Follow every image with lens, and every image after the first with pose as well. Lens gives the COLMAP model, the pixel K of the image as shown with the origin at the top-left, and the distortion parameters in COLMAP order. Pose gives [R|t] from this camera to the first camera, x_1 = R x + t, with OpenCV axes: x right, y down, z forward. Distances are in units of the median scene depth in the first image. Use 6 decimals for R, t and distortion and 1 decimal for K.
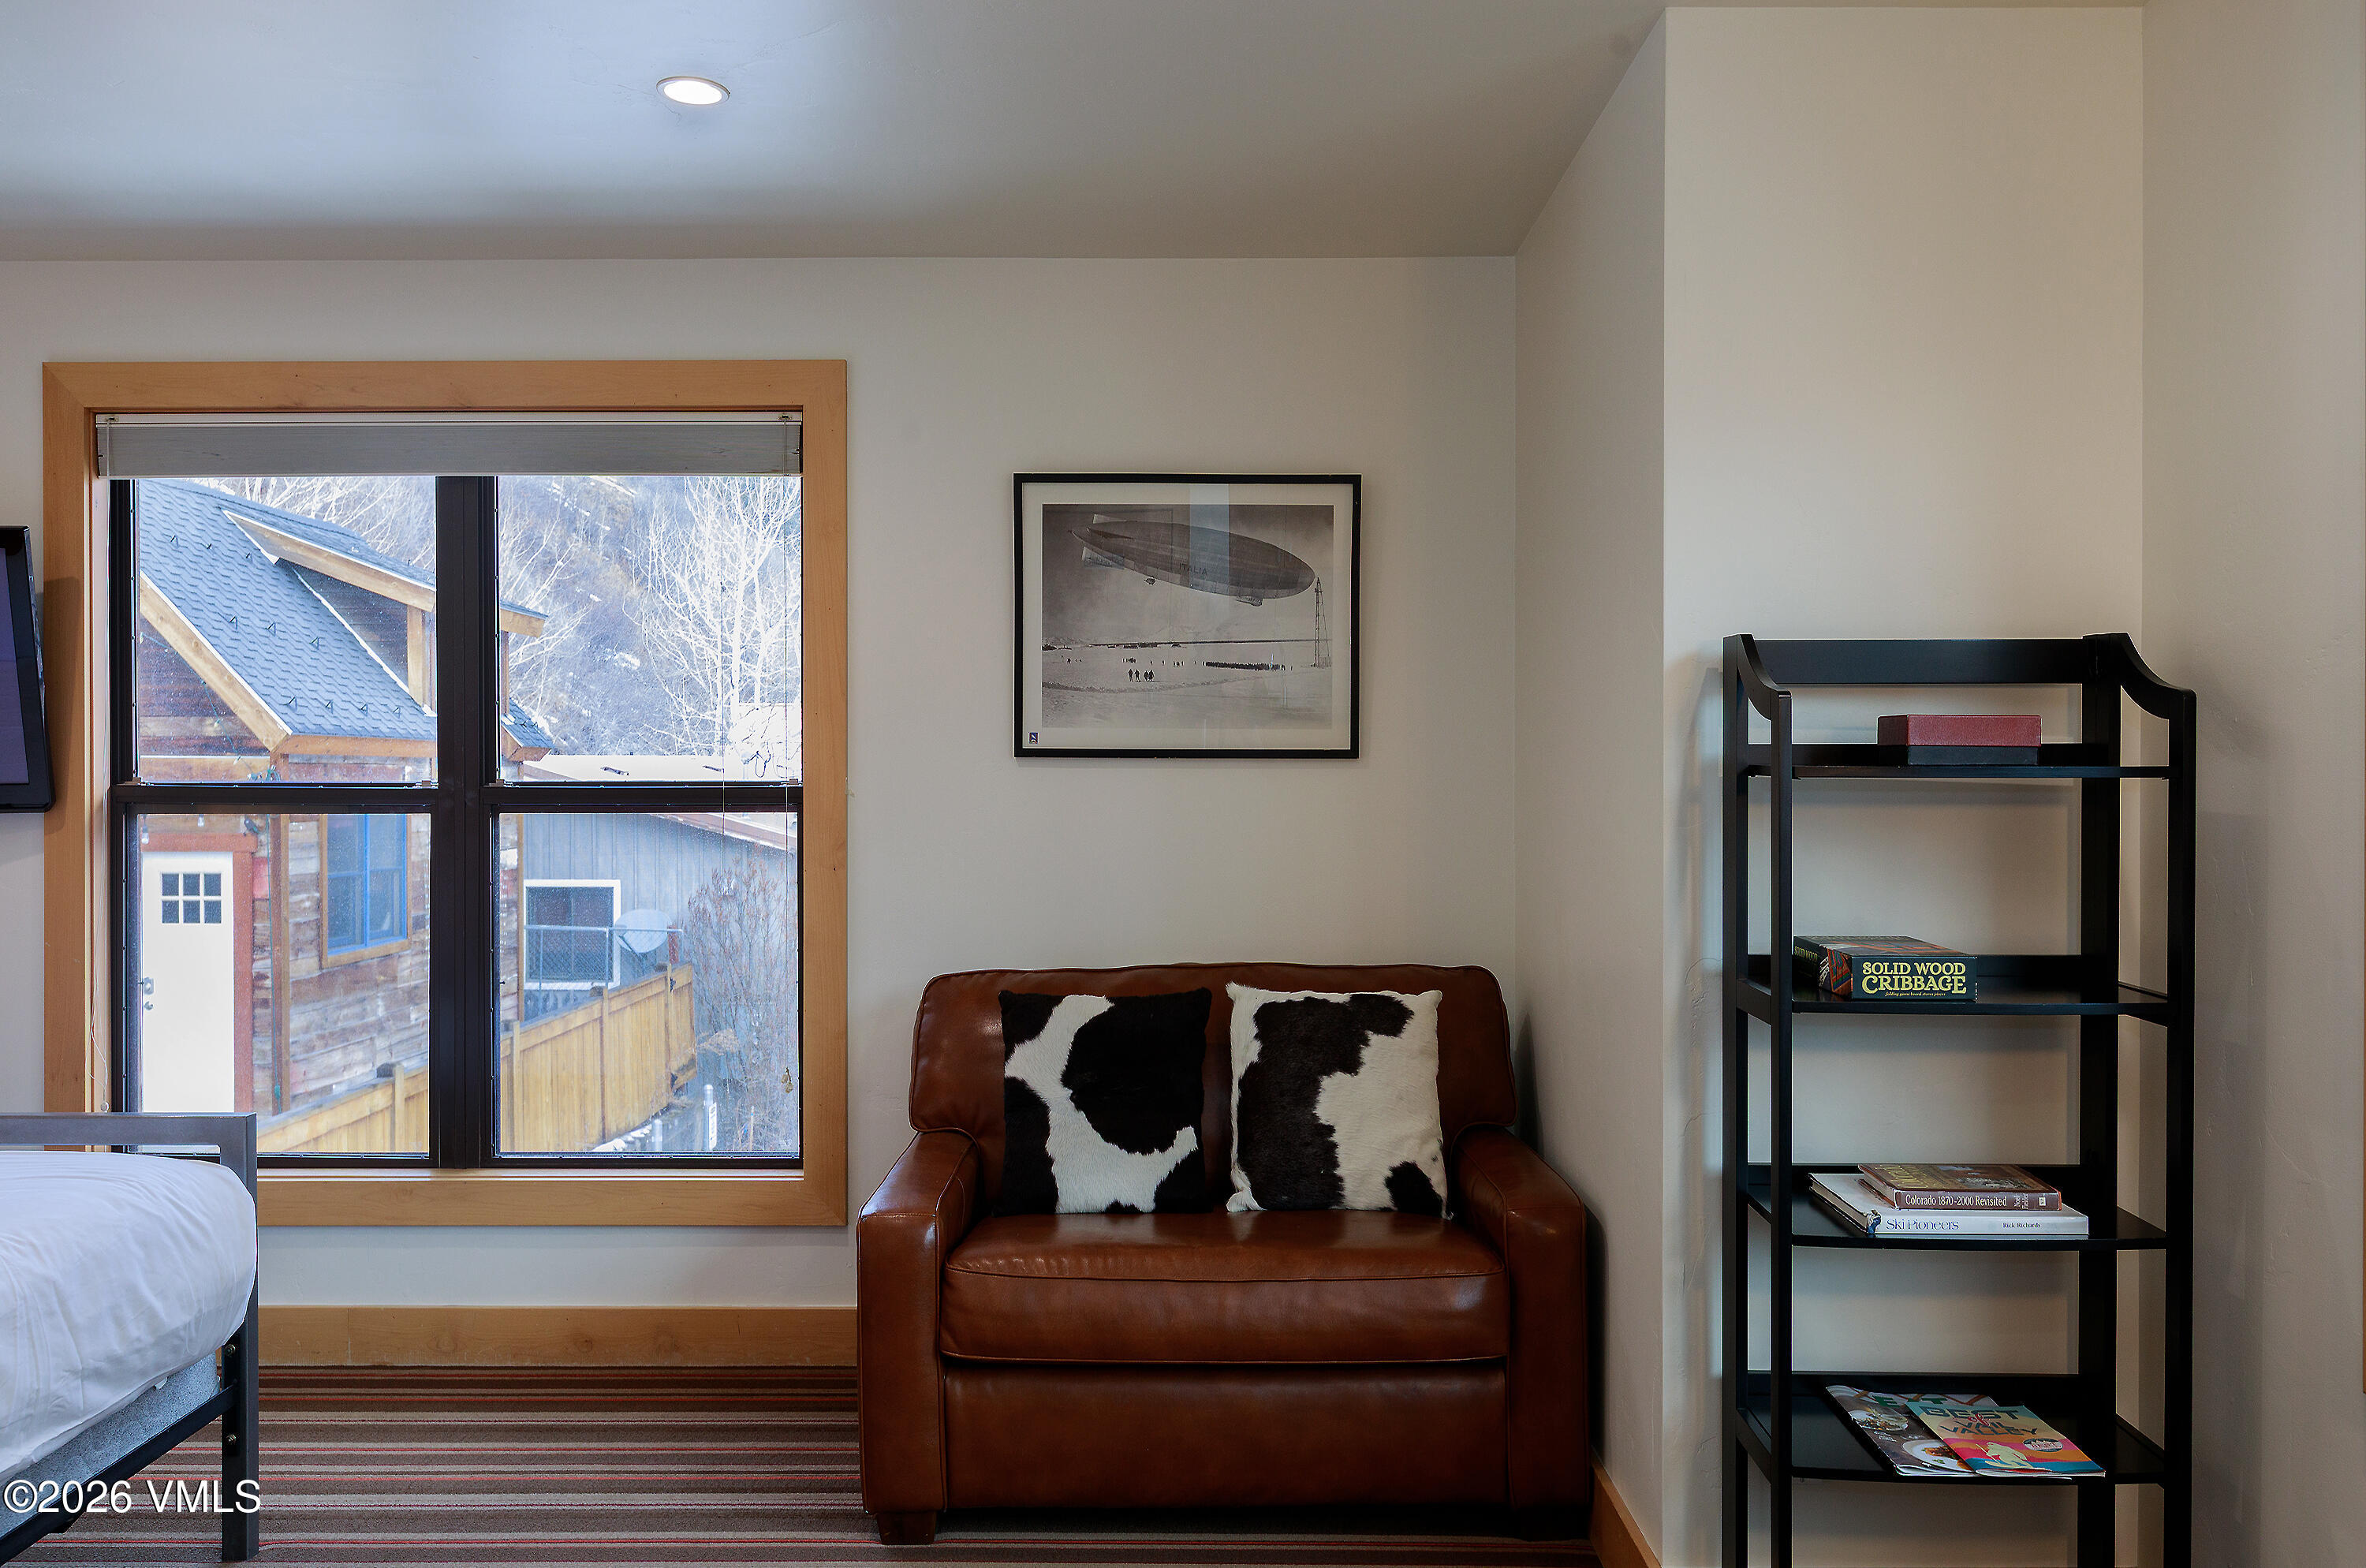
lens RADIAL K [[1823.9, 0, 1183.0], [0, 1823.9, 784.0], [0, 0, 1]] dist [0.006263, -0.000089]
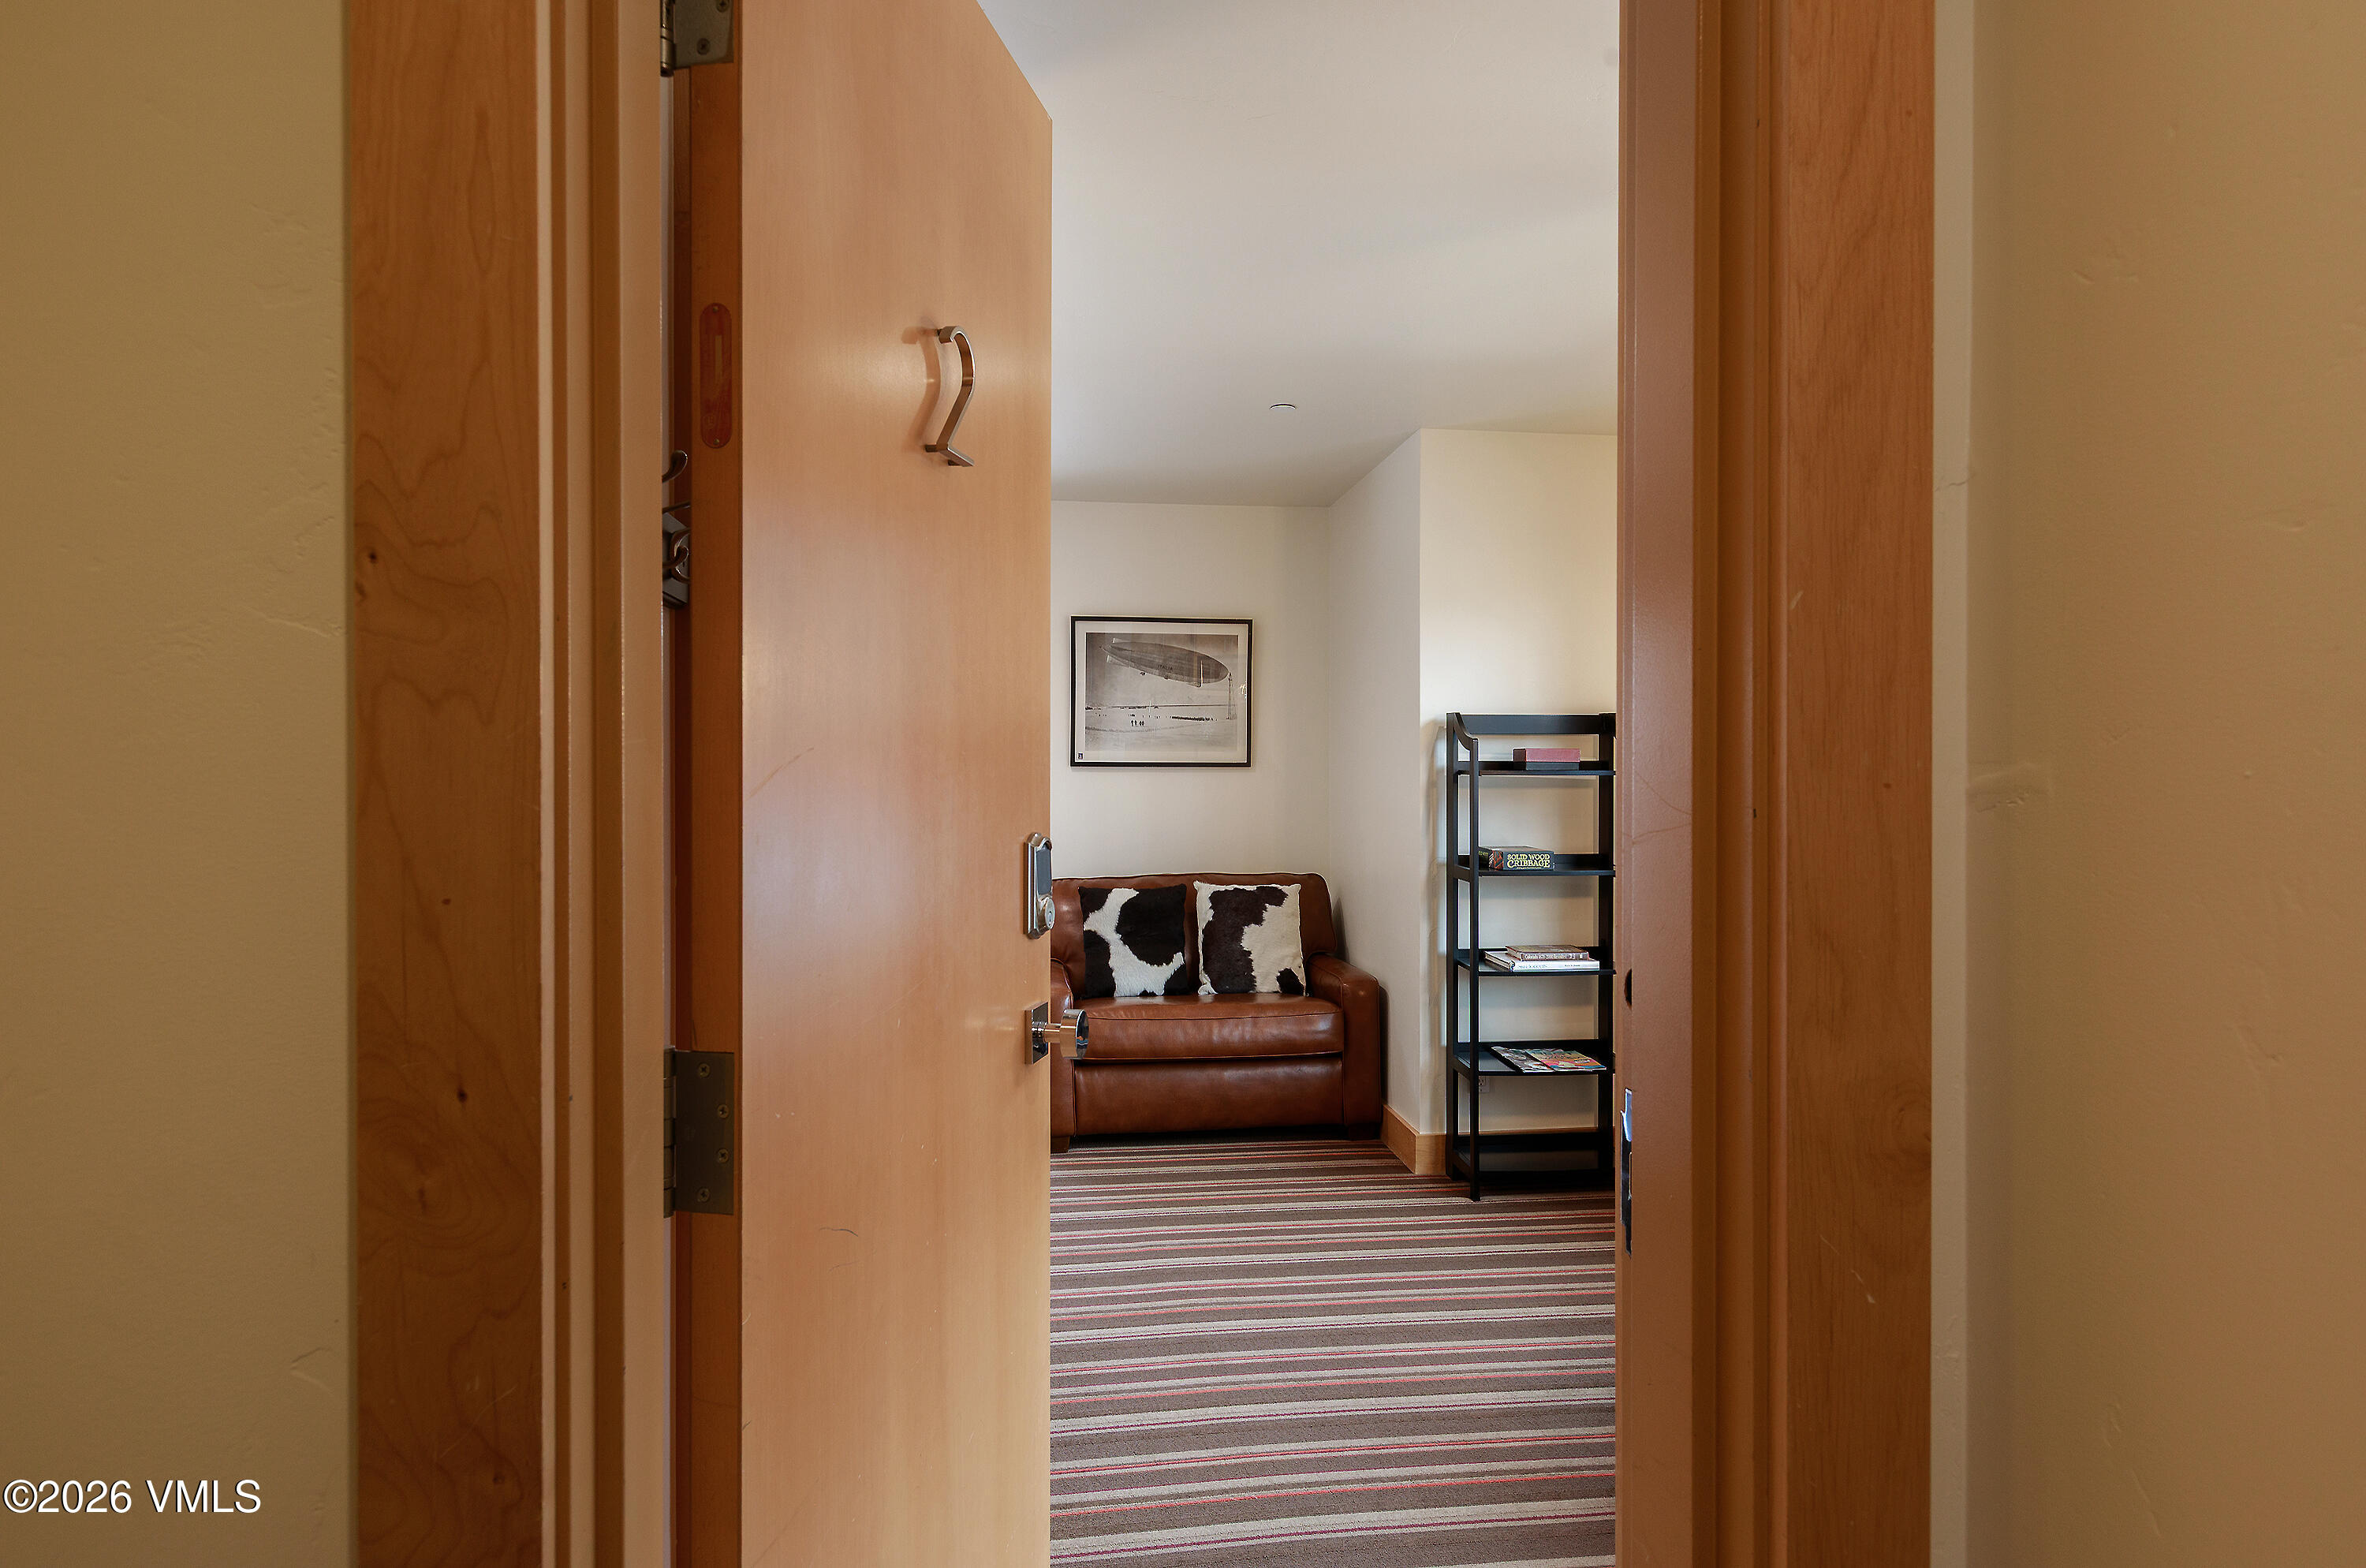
lens RADIAL K [[1386.5, 0, 1183.0], [0, 1386.5, 784.0], [0, 0, 1]] dist [-0.000852, 0.000019]
pose [[0.990429, -0.001832, 0.138012, -0.201094], [0.002090, 0.999996, -0.001727, 0.007054], [-0.138009, 0.001999, 0.990429, -0.496252]]
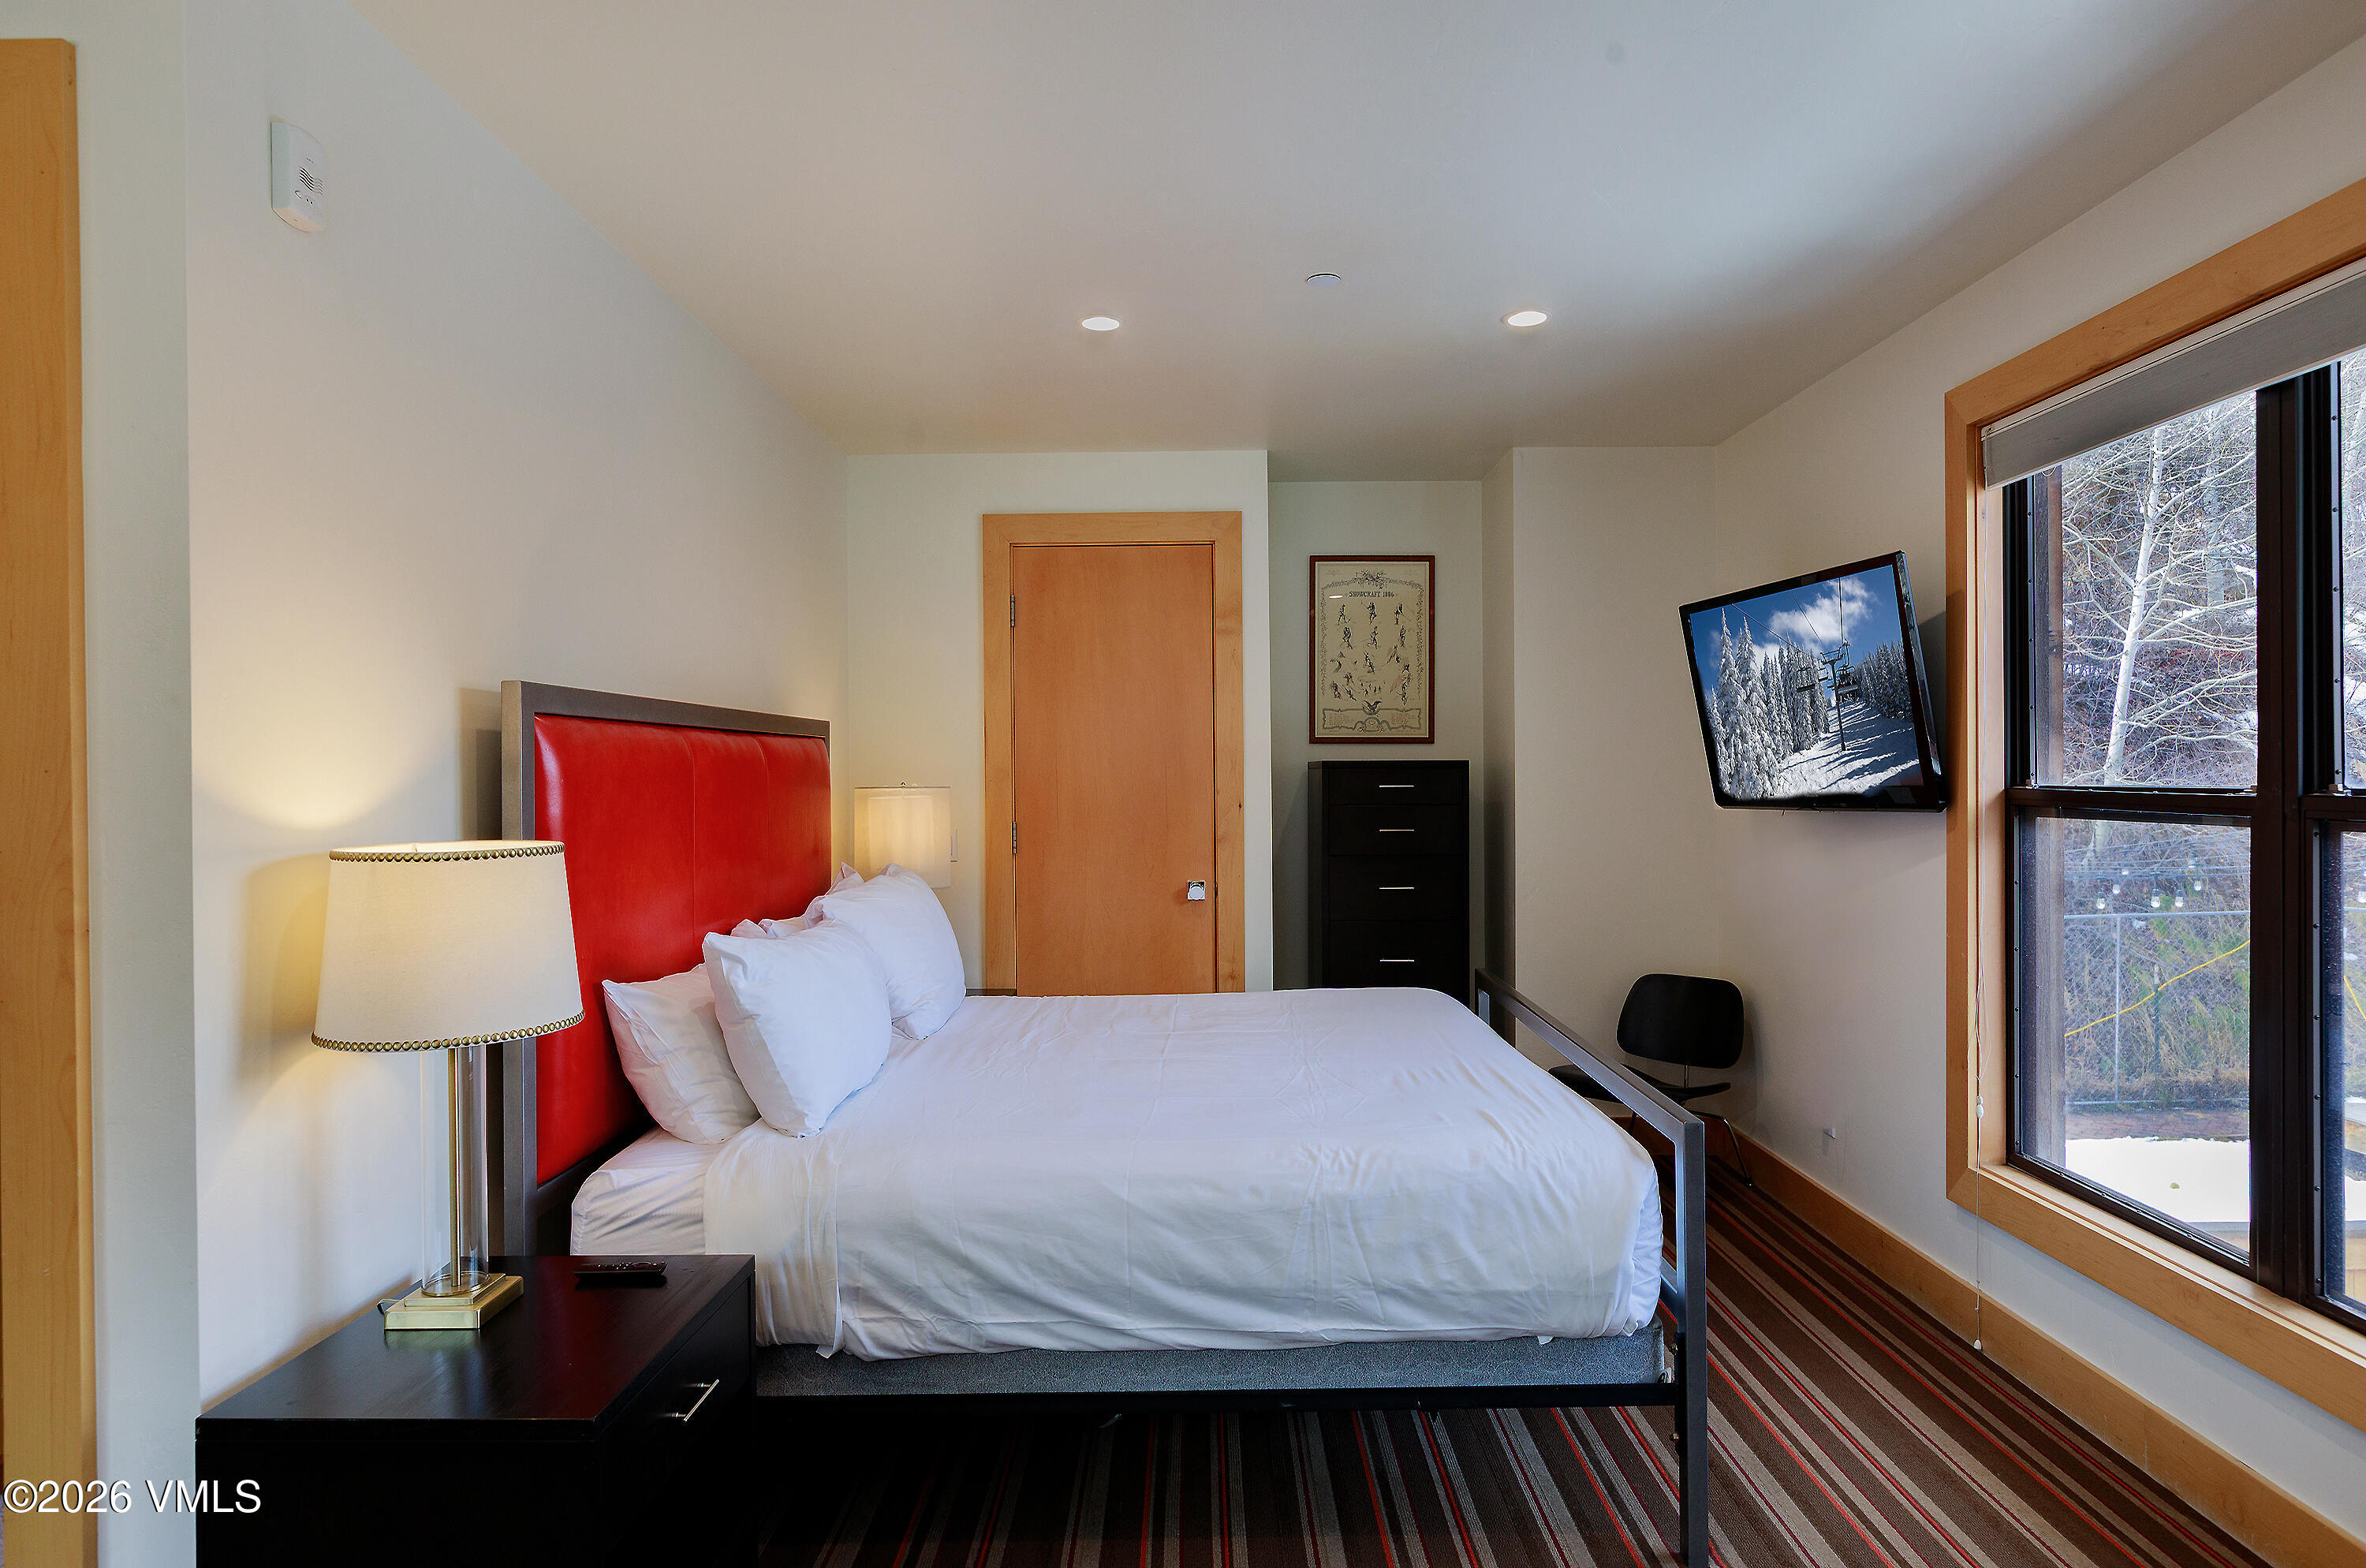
lens RADIAL K [[1363.5, 0, 1183.0], [0, 1363.5, 784.0], [0, 0, 1]] dist [0.001697, 0.000449]
pose [[-0.000580, 0.005979, -0.999982, 0.368683], [-0.001825, 0.999980, 0.005980, -0.011639], [0.999998, 0.001828, -0.000570, 1.156093]]
